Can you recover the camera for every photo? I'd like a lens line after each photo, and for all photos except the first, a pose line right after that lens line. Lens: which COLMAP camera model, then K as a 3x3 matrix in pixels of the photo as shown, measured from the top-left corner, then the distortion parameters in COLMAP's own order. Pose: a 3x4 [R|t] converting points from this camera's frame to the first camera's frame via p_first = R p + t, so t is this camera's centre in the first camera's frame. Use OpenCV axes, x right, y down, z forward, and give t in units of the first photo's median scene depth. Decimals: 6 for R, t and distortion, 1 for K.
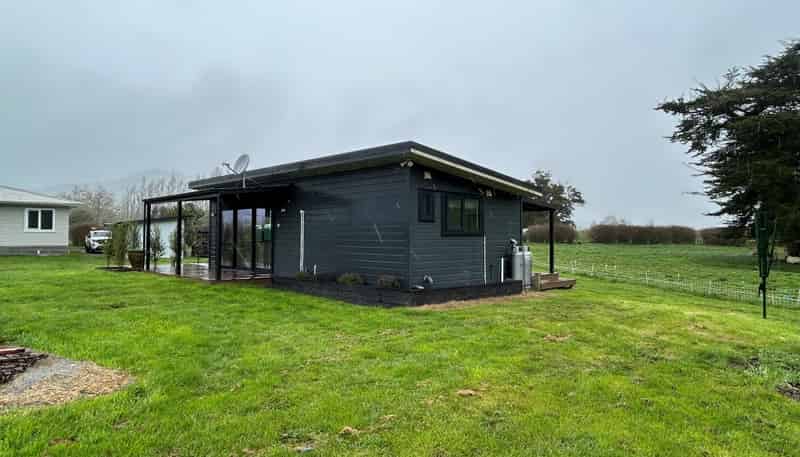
lens RADIAL K [[492.2, 0, 400.0], [0, 492.2, 228.5], [0, 0, 1]] dist [-0.000246, 0.000100]
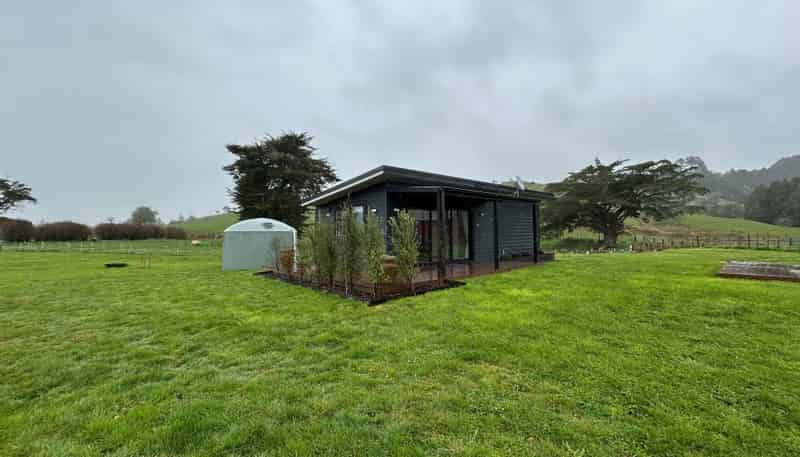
lens RADIAL K [[320.6, 0, 400.0], [0, 320.6, 228.5], [0, 0, 1]] dist [0.000641, -0.000039]
pose [[0.048070, 0.004080, 0.998836, -0.938194], [-0.007066, 0.999968, -0.003745, 0.007029], [-0.998819, -0.006878, 0.048097, 0.959319]]
